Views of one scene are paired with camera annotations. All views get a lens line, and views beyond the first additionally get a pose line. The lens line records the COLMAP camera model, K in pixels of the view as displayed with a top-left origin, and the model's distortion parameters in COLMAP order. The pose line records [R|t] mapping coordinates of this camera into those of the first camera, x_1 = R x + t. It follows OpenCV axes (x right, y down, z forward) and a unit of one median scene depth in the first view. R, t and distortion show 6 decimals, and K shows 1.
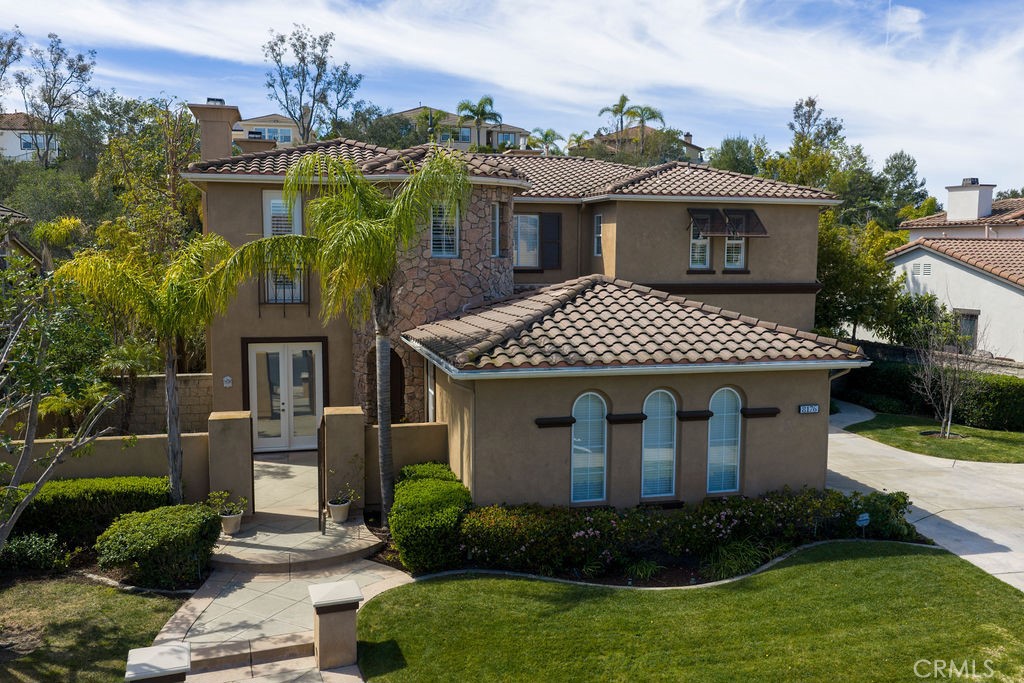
lens RADIAL K [[843.8, 0, 512.0], [0, 843.8, 341.5], [0, 0, 1]] dist [0.001876, -0.002262]
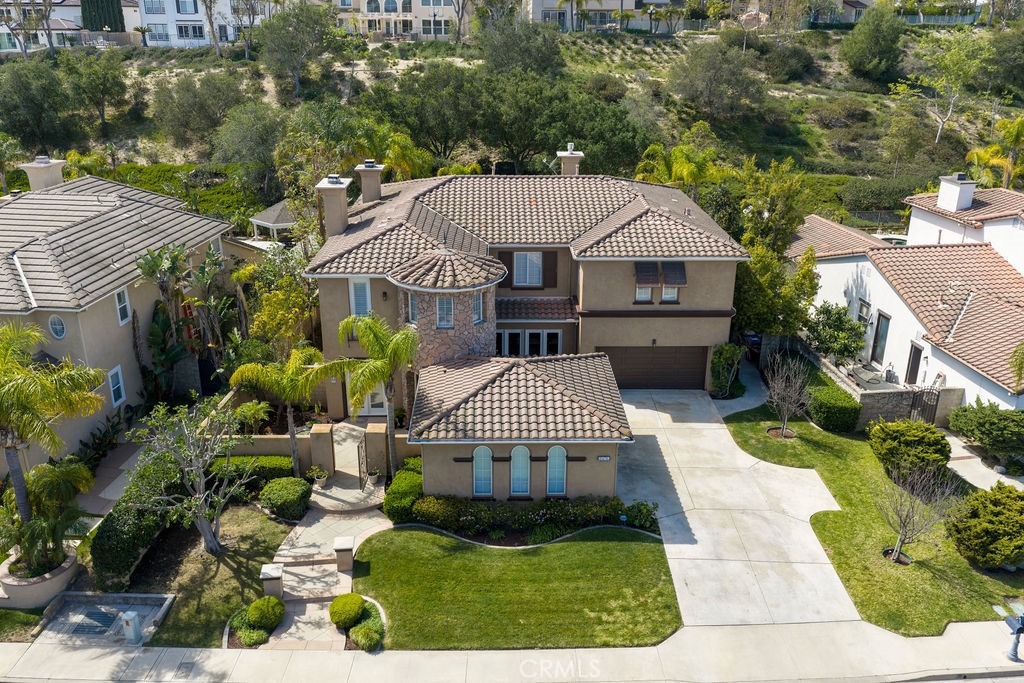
lens RADIAL K [[837.8, 0, 512.0], [0, 837.8, 341.5], [0, 0, 1]] dist [0.023749, -0.040141]
pose [[0.973068, 0.082911, -0.215091, 0.580055], [-0.023646, 0.964057, 0.264641, -0.722301], [0.229302, -0.252428, 0.940054, -0.809676]]
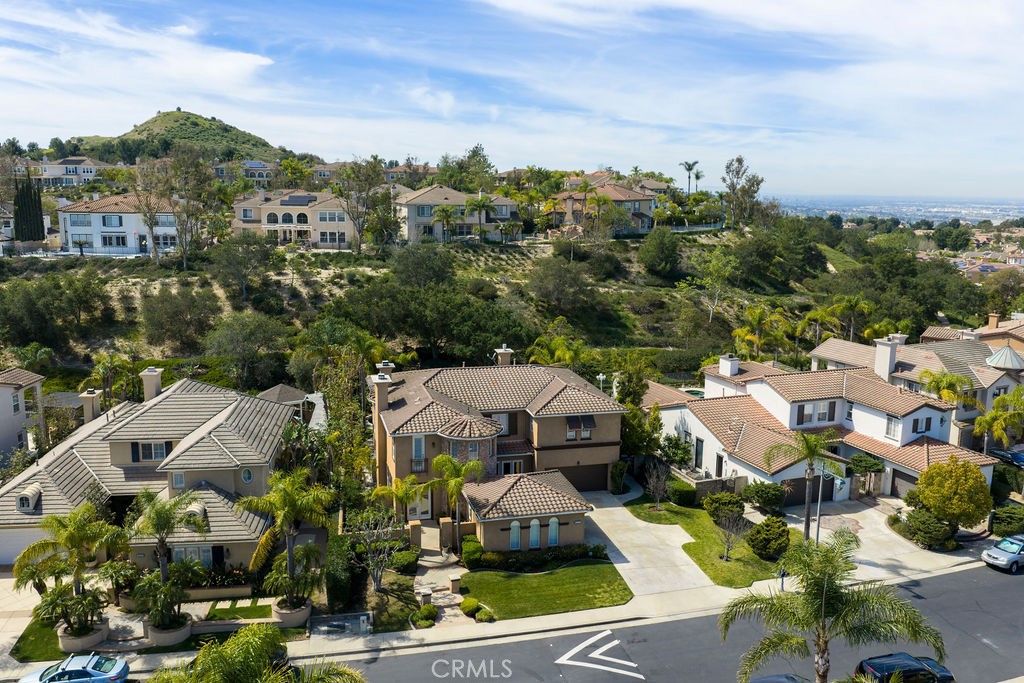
lens RADIAL K [[837.8, 0, 512.0], [0, 837.8, 341.5], [0, 0, 1]] dist [0.023749, -0.040141]
pose [[0.999962, 0.007113, 0.004990, 0.055071], [-0.007498, 0.996613, 0.081896, -1.051711], [-0.004391, -0.081930, 0.996628, -2.676425]]
